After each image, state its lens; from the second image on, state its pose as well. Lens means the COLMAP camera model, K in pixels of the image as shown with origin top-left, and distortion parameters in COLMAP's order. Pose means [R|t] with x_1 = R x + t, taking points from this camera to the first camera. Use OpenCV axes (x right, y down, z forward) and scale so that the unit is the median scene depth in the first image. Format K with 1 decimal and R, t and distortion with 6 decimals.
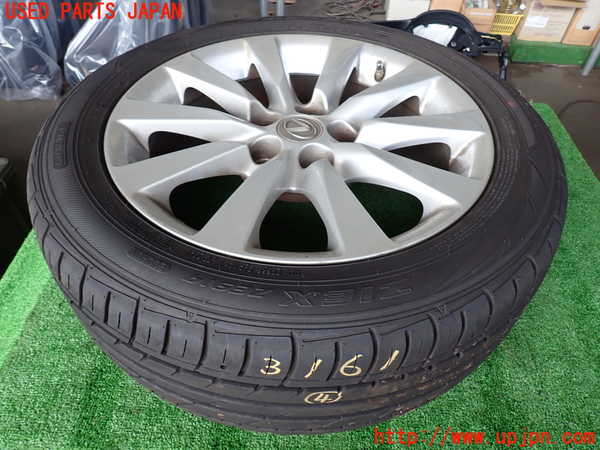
lens RADIAL K [[443.4, 0, 300.0], [0, 443.4, 225.0], [0, 0, 1]] dist [-0.001893, -0.000376]
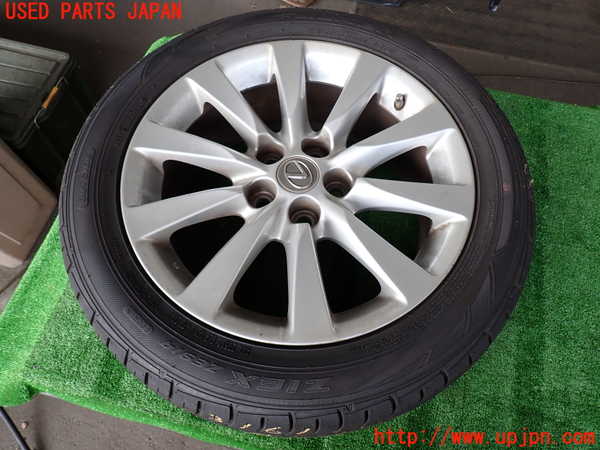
lens RADIAL K [[443.4, 0, 300.0], [0, 443.4, 225.0], [0, 0, 1]] dist [-0.001893, -0.000376]
pose [[0.977936, 0.180376, -0.105387, 0.144963], [-0.139318, 0.939017, 0.314383, -0.454892], [0.155668, -0.292764, 0.943428, -0.048956]]
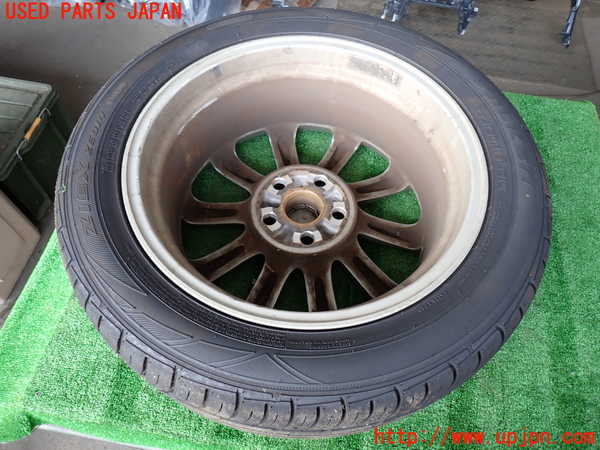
lens RADIAL K [[441.4, 0, 300.0], [0, 441.4, 225.0], [0, 0, 1]] dist [-0.007076, -0.005473]
pose [[0.991585, 0.113206, -0.062792, 0.040386], [-0.096378, 0.969405, 0.225754, -0.316562], [0.086428, -0.217803, 0.972159, -0.039461]]
